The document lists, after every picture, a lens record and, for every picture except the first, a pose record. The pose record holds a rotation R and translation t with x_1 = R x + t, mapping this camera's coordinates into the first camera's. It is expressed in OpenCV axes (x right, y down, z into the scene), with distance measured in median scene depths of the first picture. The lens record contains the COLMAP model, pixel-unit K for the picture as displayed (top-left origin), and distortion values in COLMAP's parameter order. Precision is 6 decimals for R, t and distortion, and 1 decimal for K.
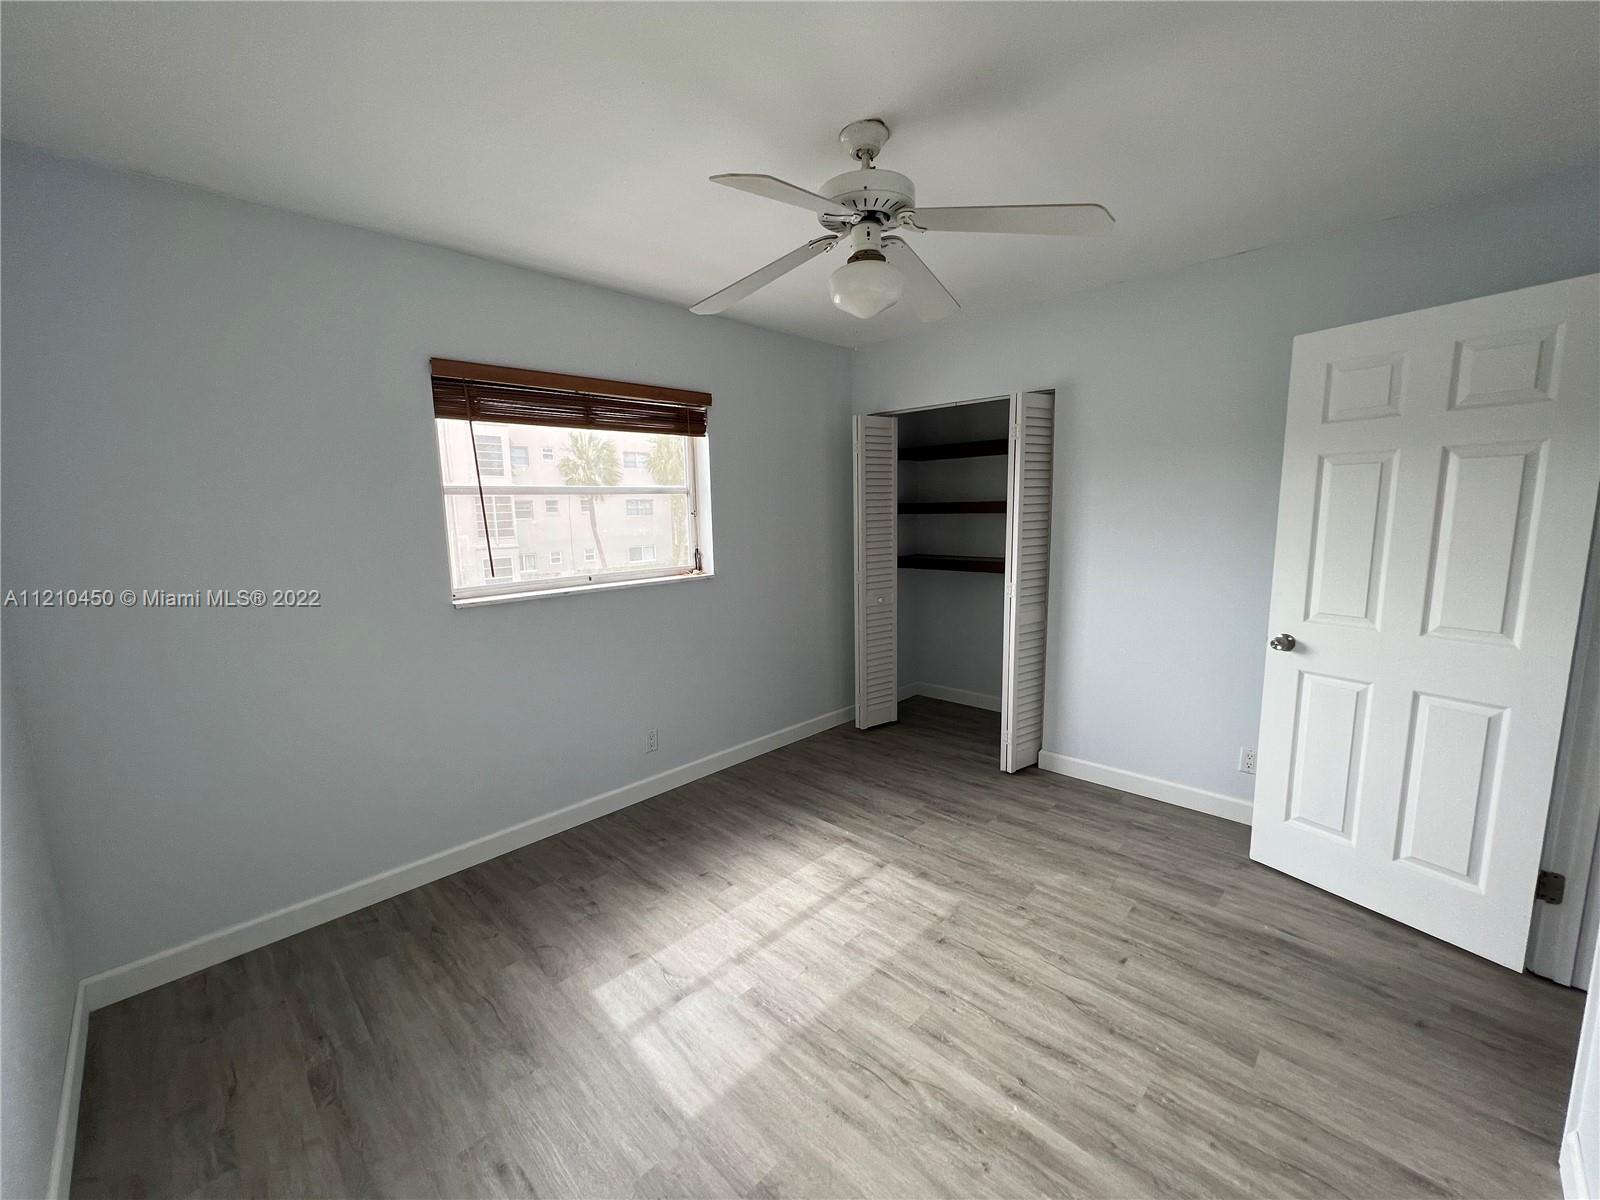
lens RADIAL K [[641.0, 0, 795.7], [0, 641.0, 598.3], [0, 0, 1]] dist [0.002032, 0.000474]
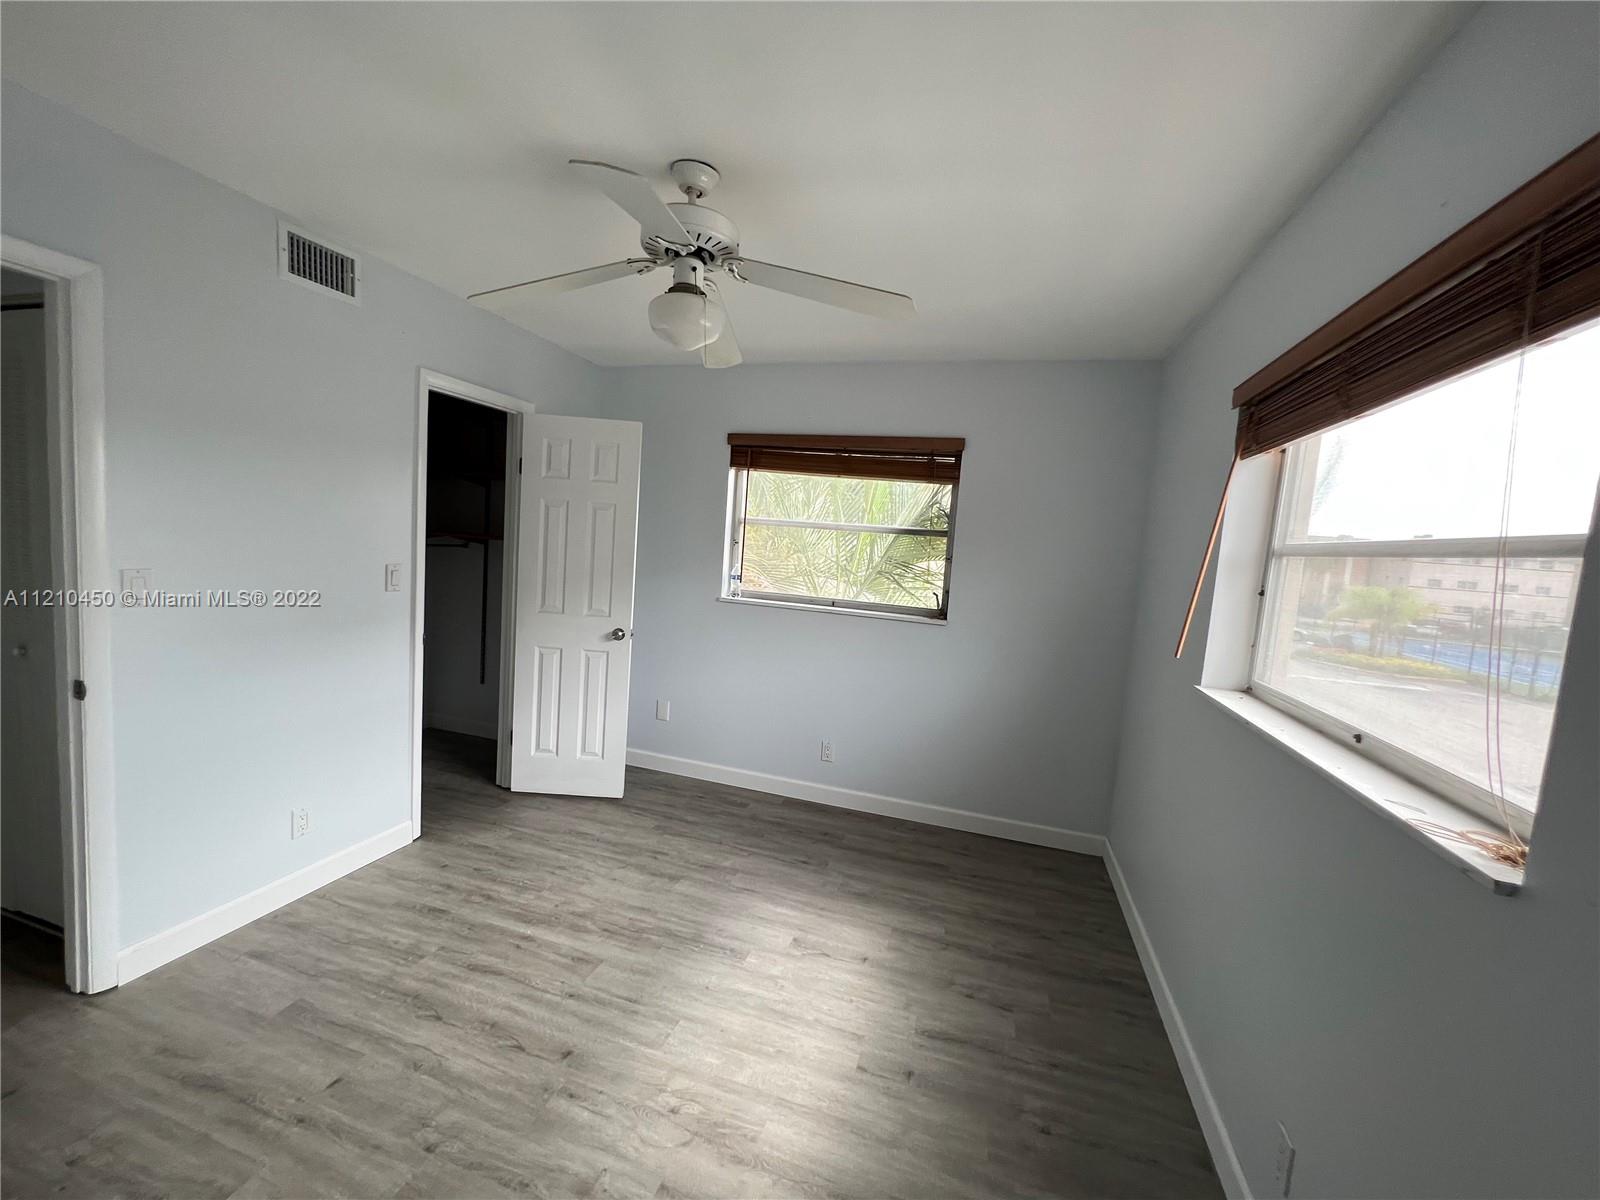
lens RADIAL K [[641.0, 0, 795.7], [0, 641.0, 598.3], [0, 0, 1]] dist [0.002032, 0.000474]
pose [[-0.883427, -0.000071, -0.468570, 0.401588], [-0.120035, 0.966665, 0.226163, -0.295511], [0.452934, 0.256044, -0.853986, 1.915996]]
